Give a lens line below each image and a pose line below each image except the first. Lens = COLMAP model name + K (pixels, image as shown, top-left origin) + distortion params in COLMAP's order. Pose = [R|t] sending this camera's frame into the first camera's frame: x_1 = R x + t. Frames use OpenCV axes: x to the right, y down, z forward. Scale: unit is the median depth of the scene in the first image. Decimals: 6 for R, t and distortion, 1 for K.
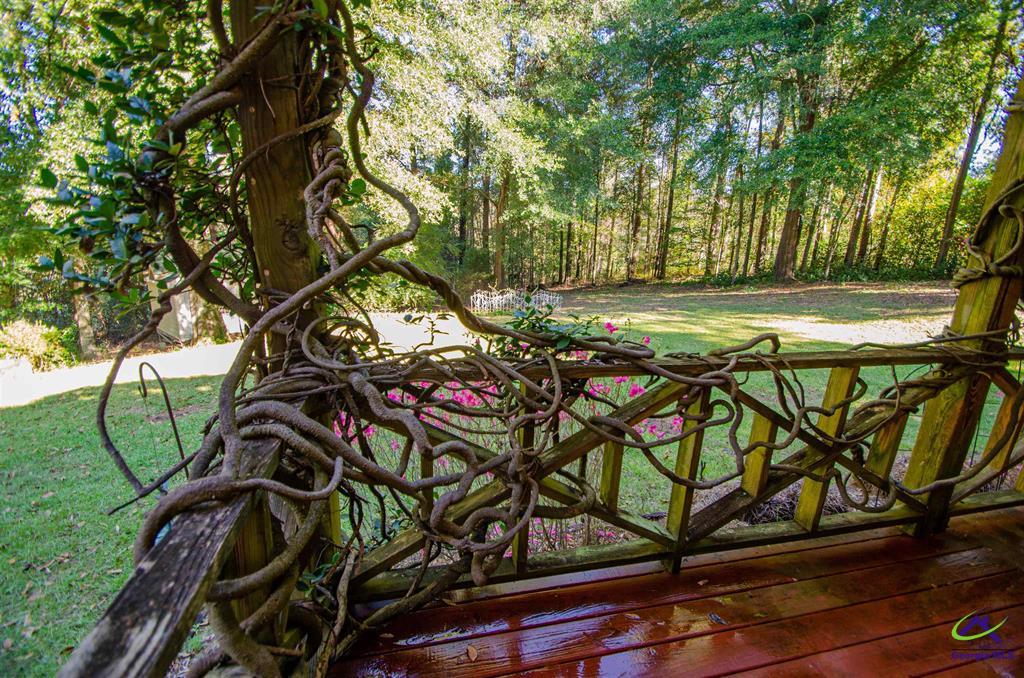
lens RADIAL K [[450.1, 0, 512.0], [0, 450.1, 339.0], [0, 0, 1]] dist [-0.021319, -0.000562]
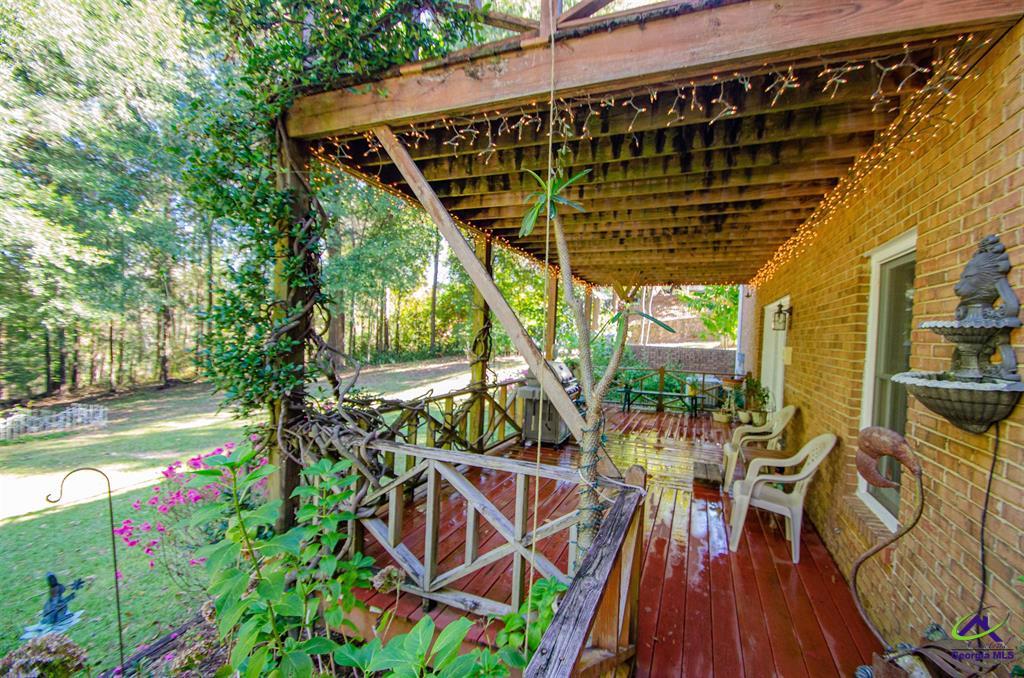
lens RADIAL K [[450.1, 0, 512.0], [0, 450.1, 339.0], [0, 0, 1]] dist [-0.021319, -0.000562]
pose [[0.575294, -0.026526, 0.817516, -0.130978], [0.188194, 0.976952, -0.100735, 0.005914], [-0.796002, 0.211804, 0.567027, -0.096738]]
